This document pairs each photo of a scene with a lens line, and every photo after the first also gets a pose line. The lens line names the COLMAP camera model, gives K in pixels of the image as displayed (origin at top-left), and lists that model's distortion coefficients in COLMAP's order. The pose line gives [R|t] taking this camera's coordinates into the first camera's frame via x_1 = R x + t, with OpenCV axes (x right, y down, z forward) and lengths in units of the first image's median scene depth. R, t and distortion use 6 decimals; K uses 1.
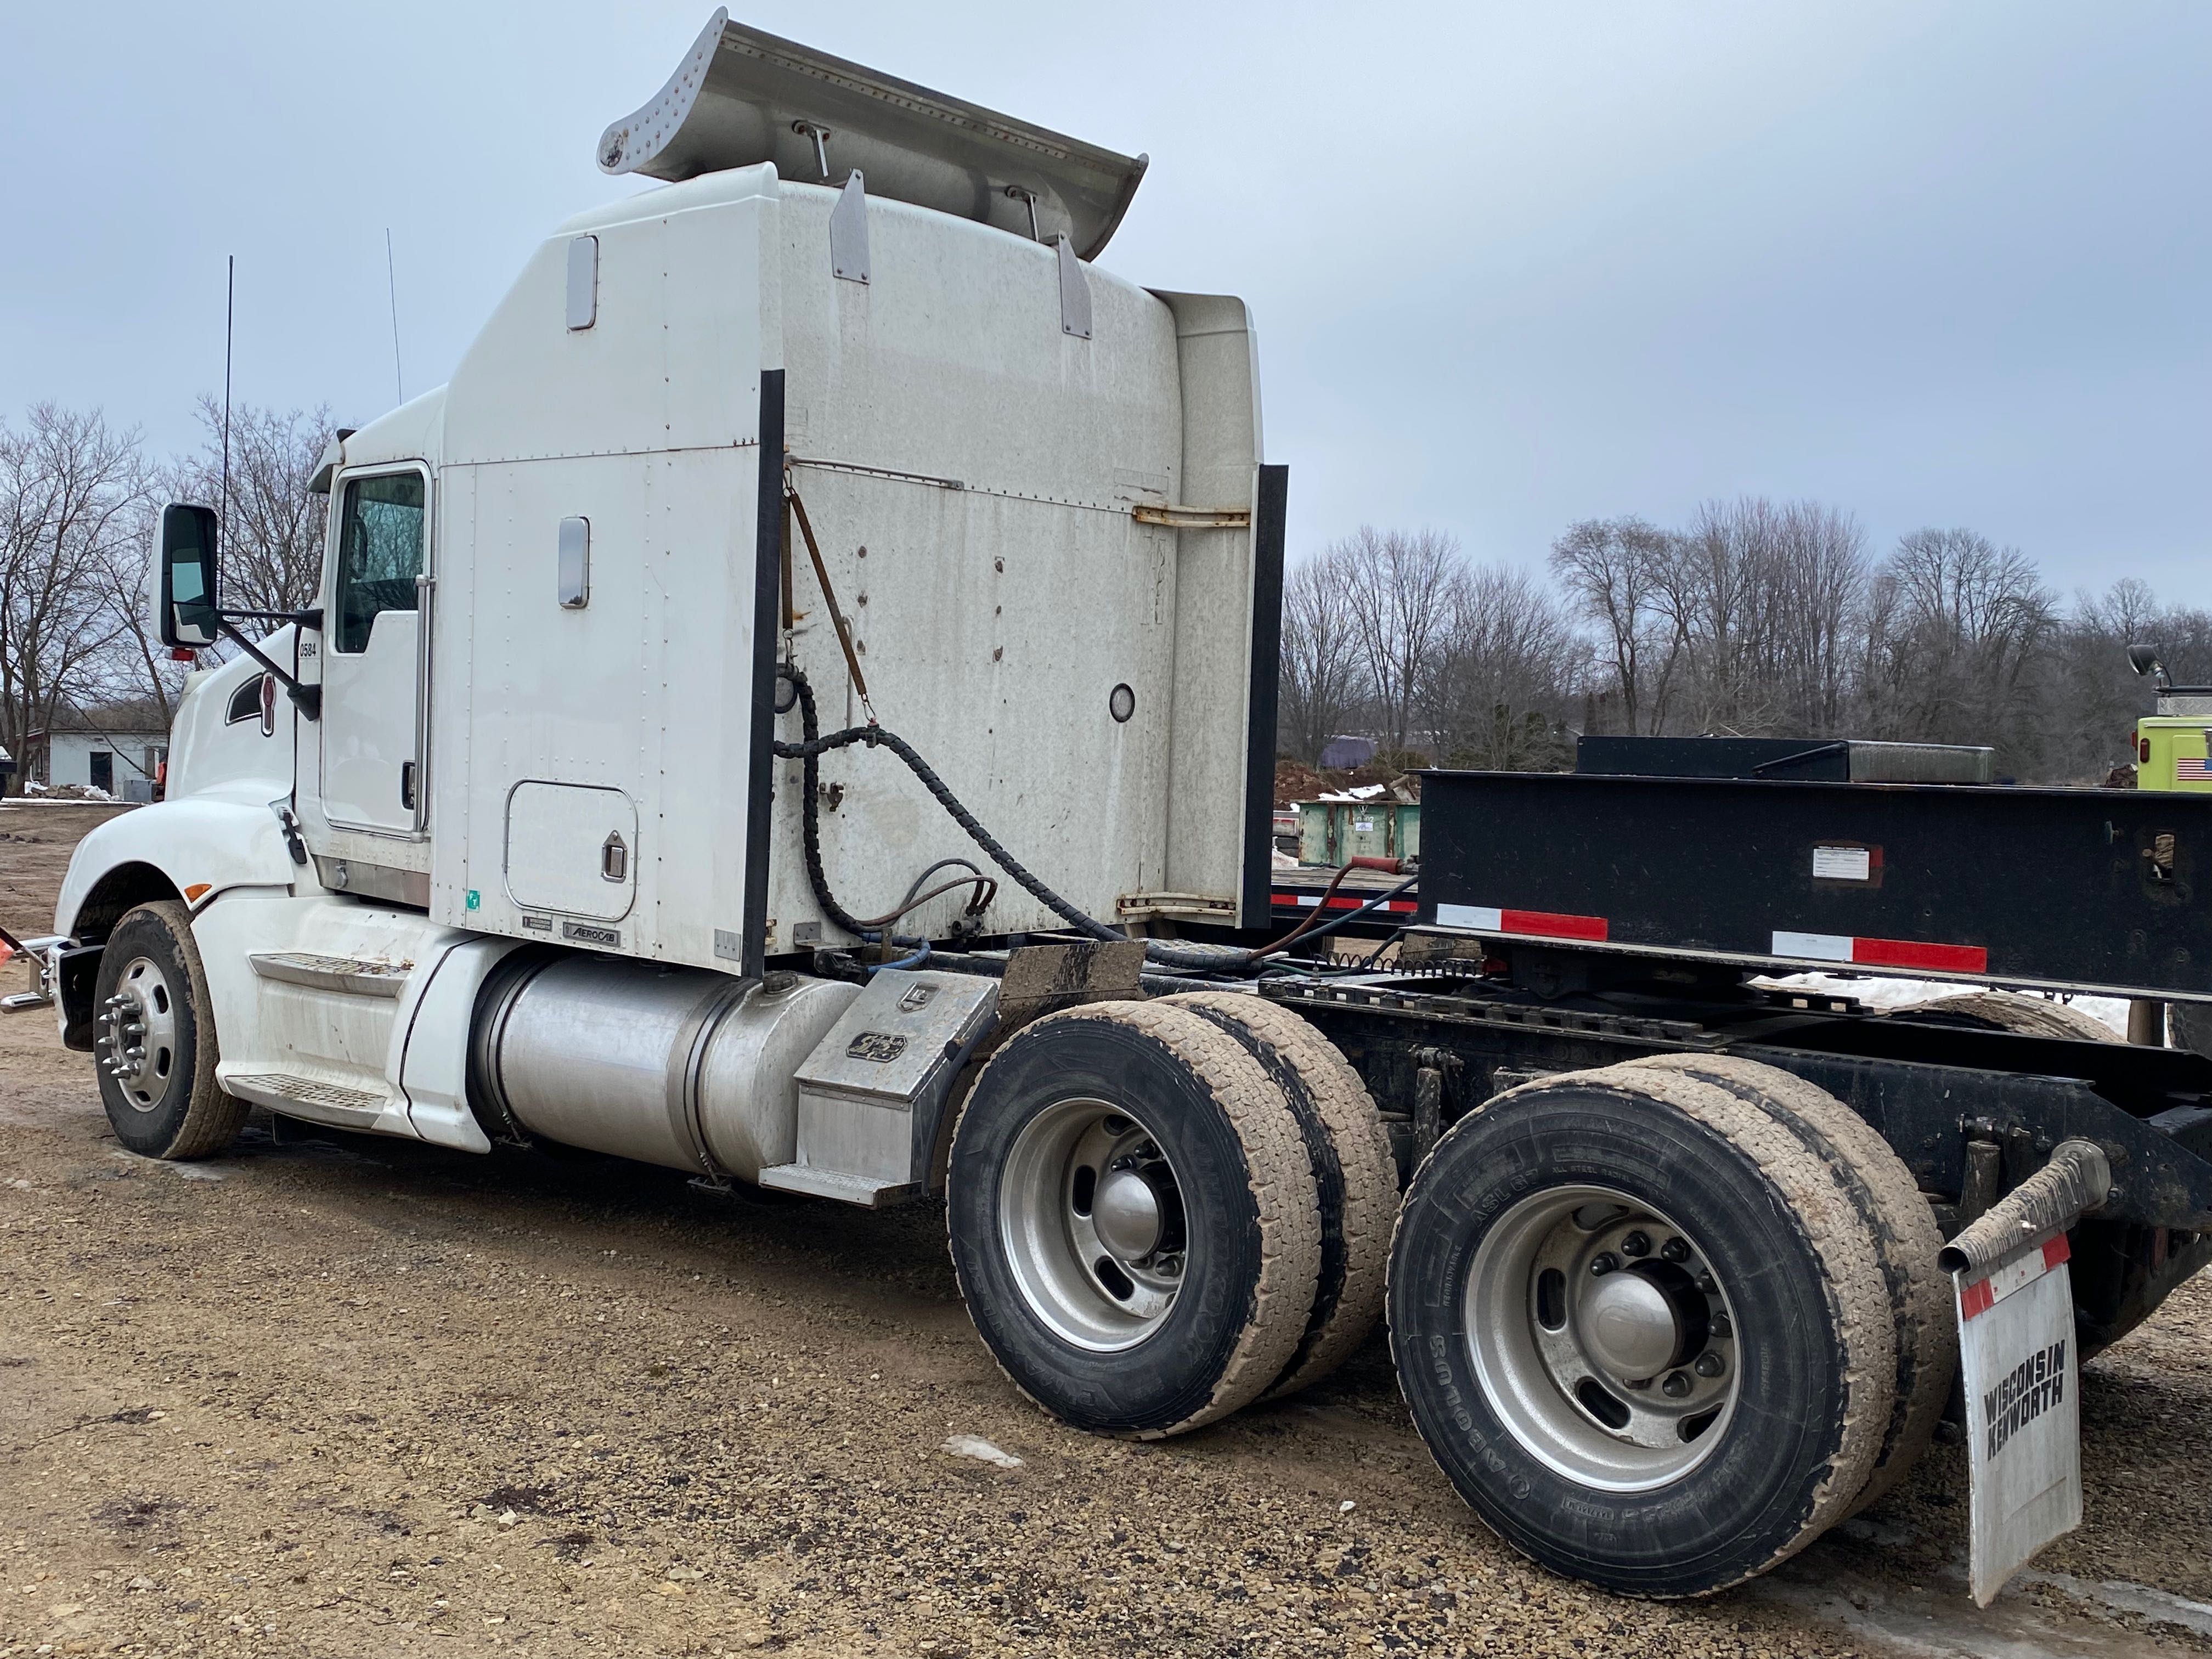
lens RADIAL K [[2117.4, 0, 1106.0], [0, 2117.4, 829.5], [0, 0, 1]] dist [0.087932, -0.000571]
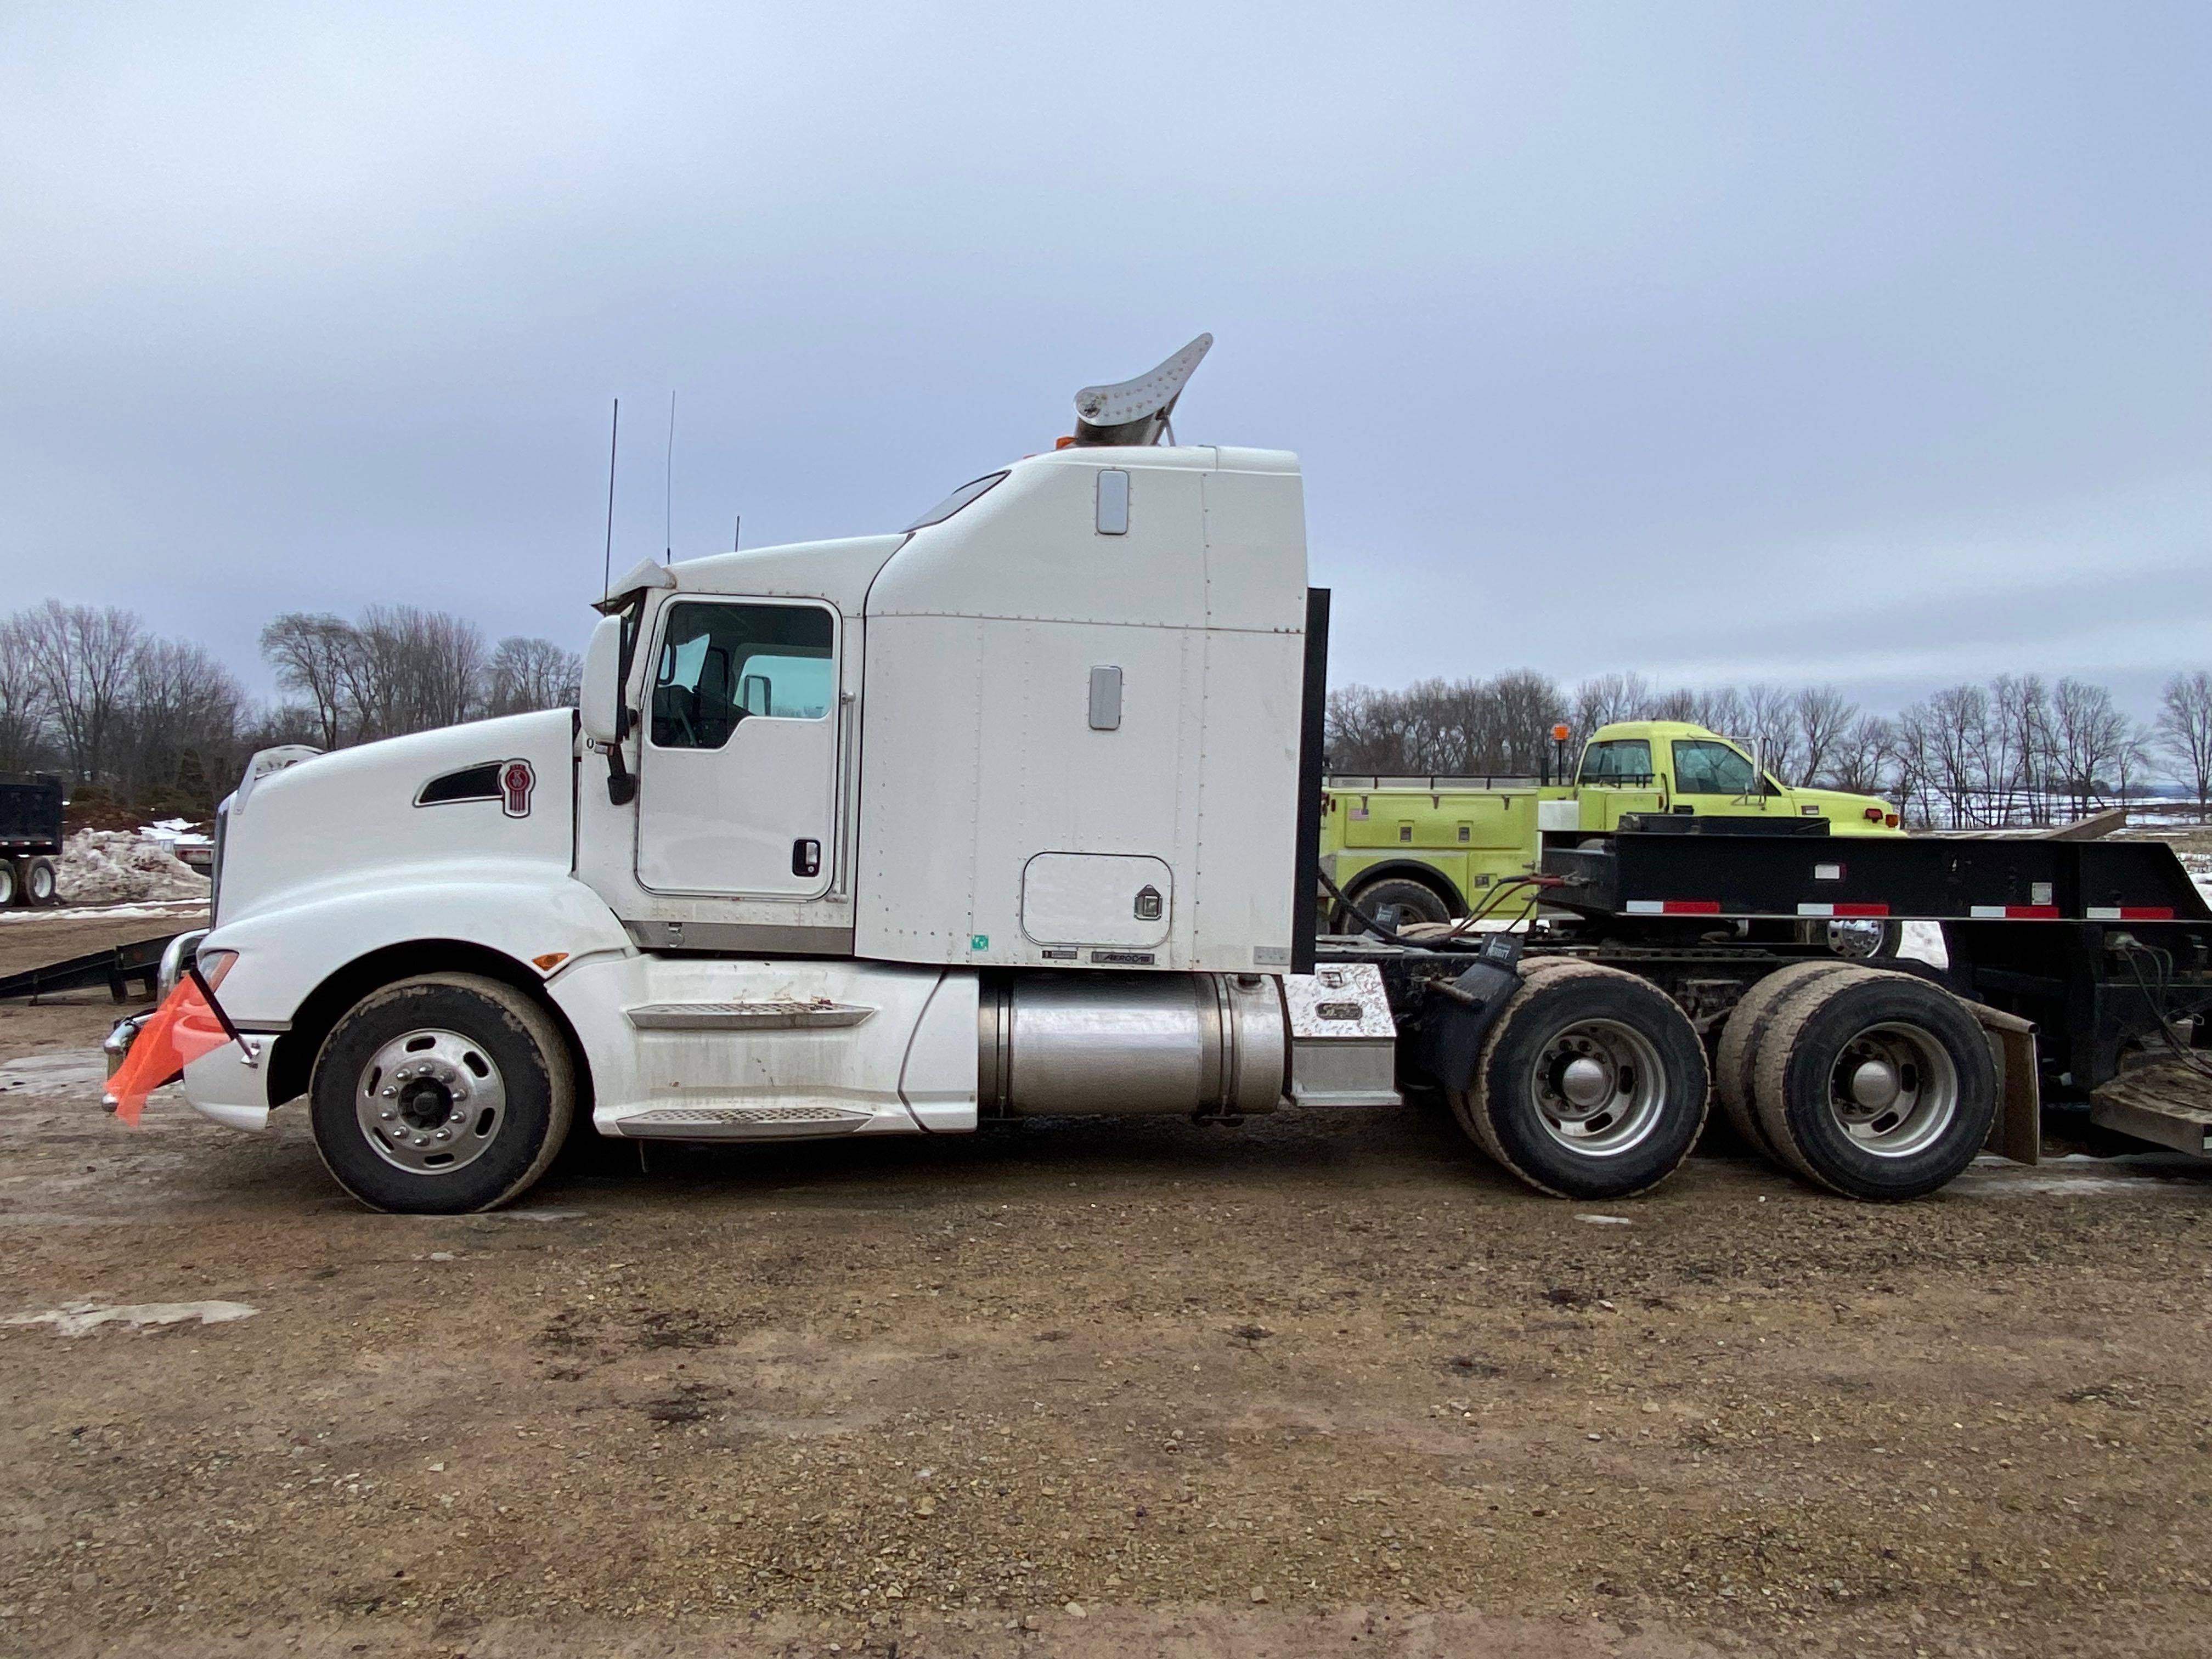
lens RADIAL K [[1411.7, 0, 1106.0], [0, 1411.7, 829.5], [0, 0, 1]] dist [0.162188, -0.260688]
pose [[0.703867, -0.024407, 0.709912, -0.912576], [0.028755, 0.999569, 0.005855, -0.042762], [-0.709749, 0.016293, 0.704266, 0.332907]]
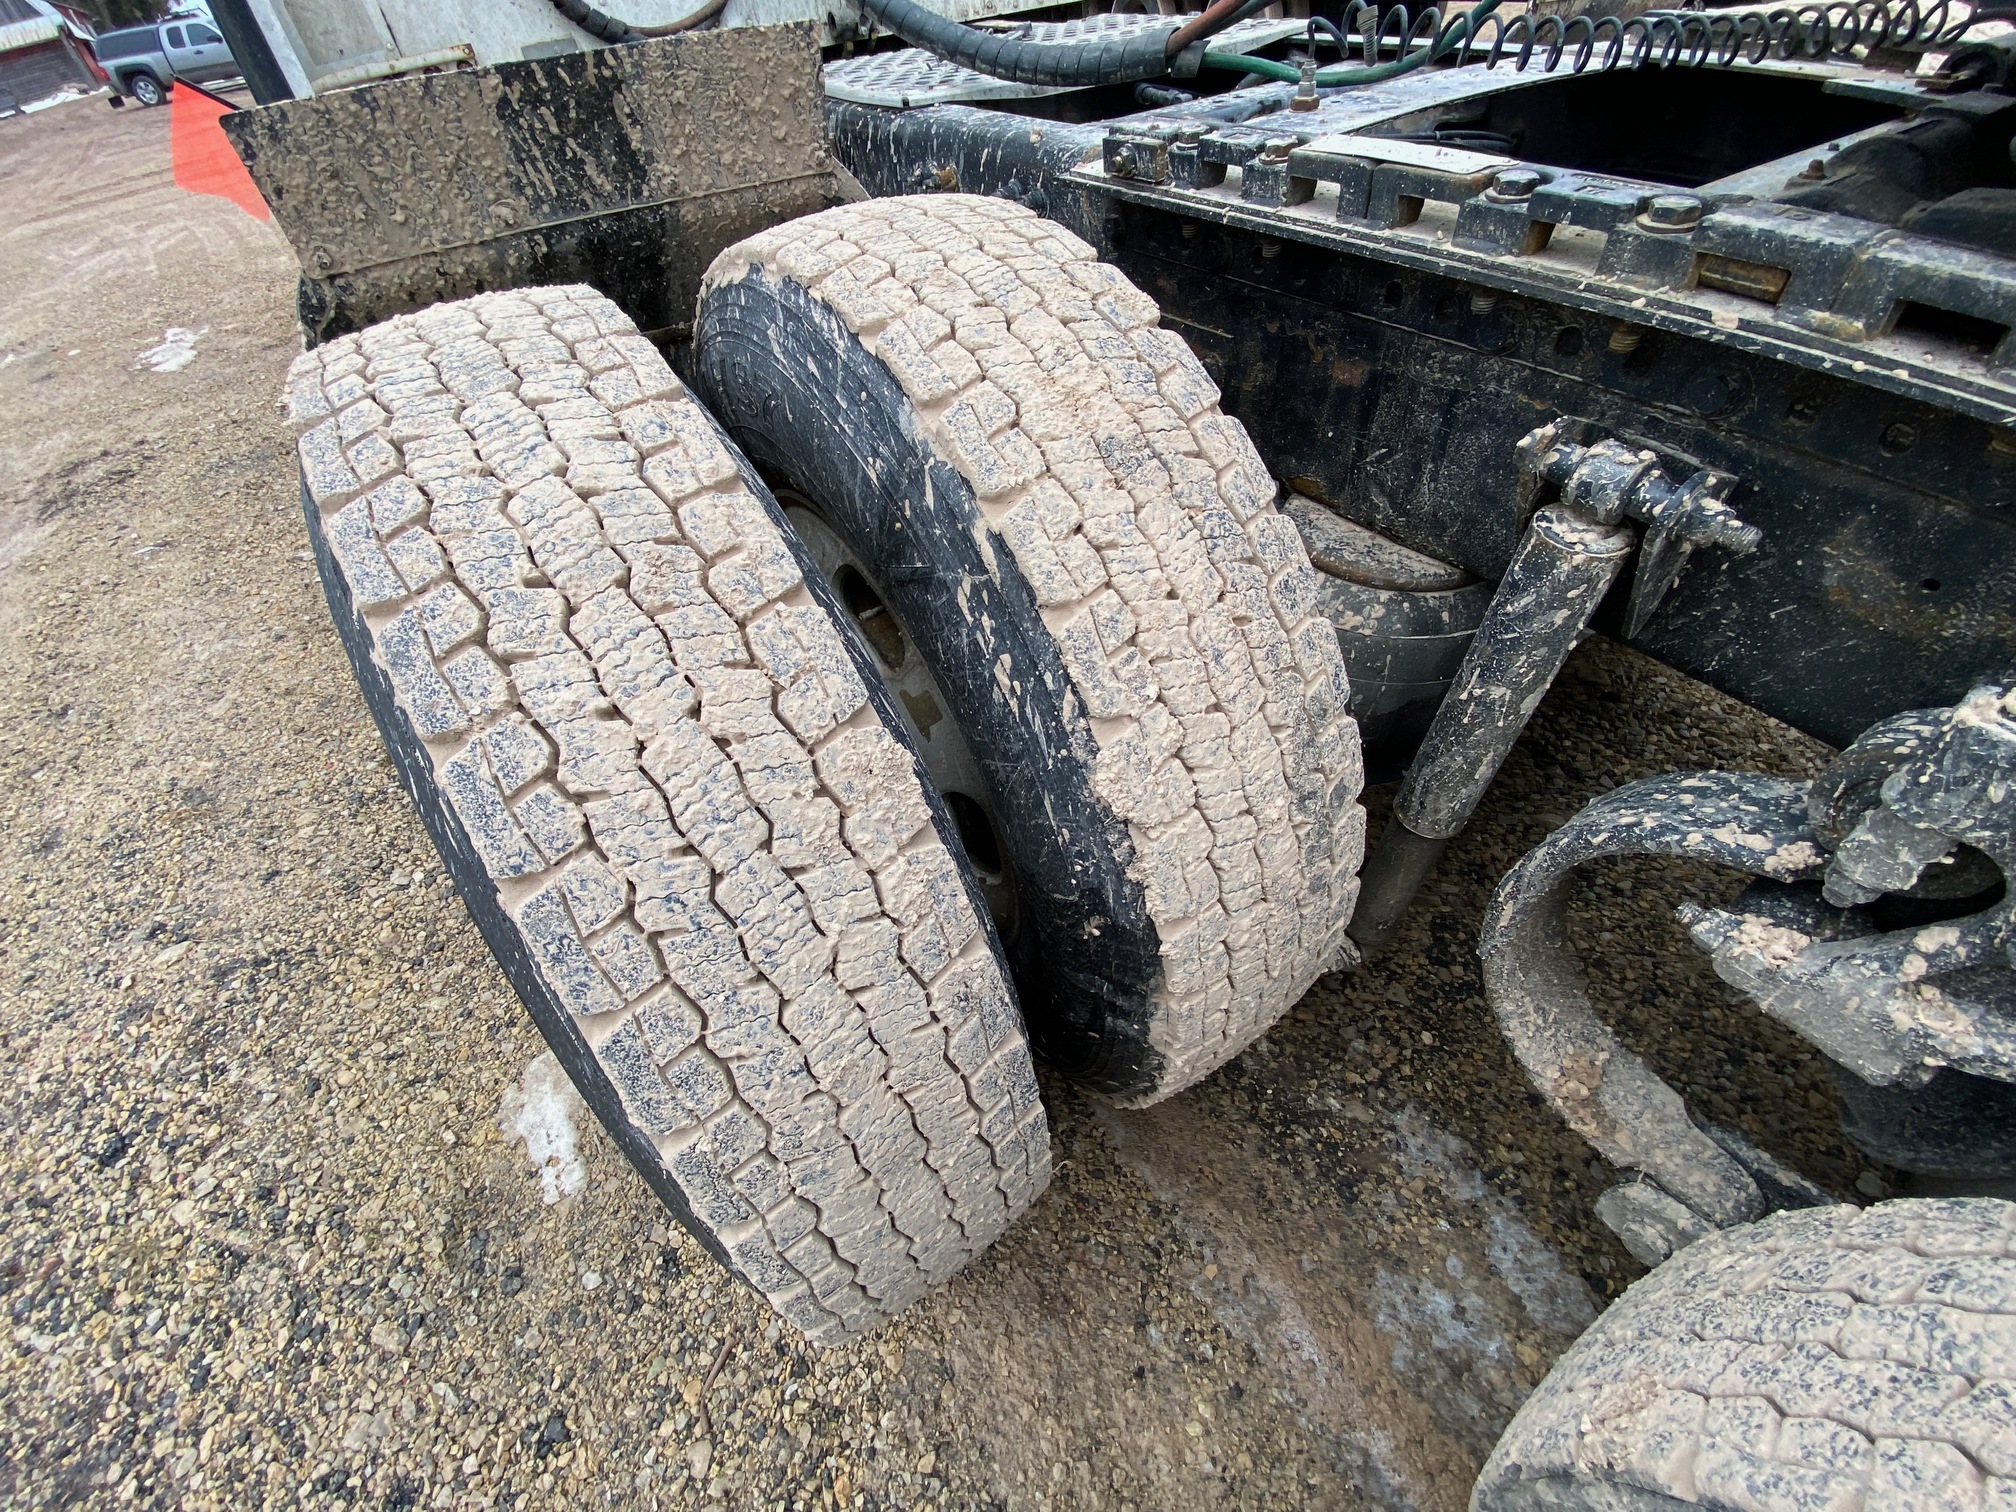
lens RADIAL K [[810.4, 0, 1008.0], [0, 810.4, 756.0], [0, 0, 1]] dist [-0.019233, -0.000072]
pose [[0.960073, 0.127844, -0.248830, 0.092505], [0.086457, 0.710333, 0.698536, 0.046087], [0.266056, -0.692158, 0.670918, 0.747611]]
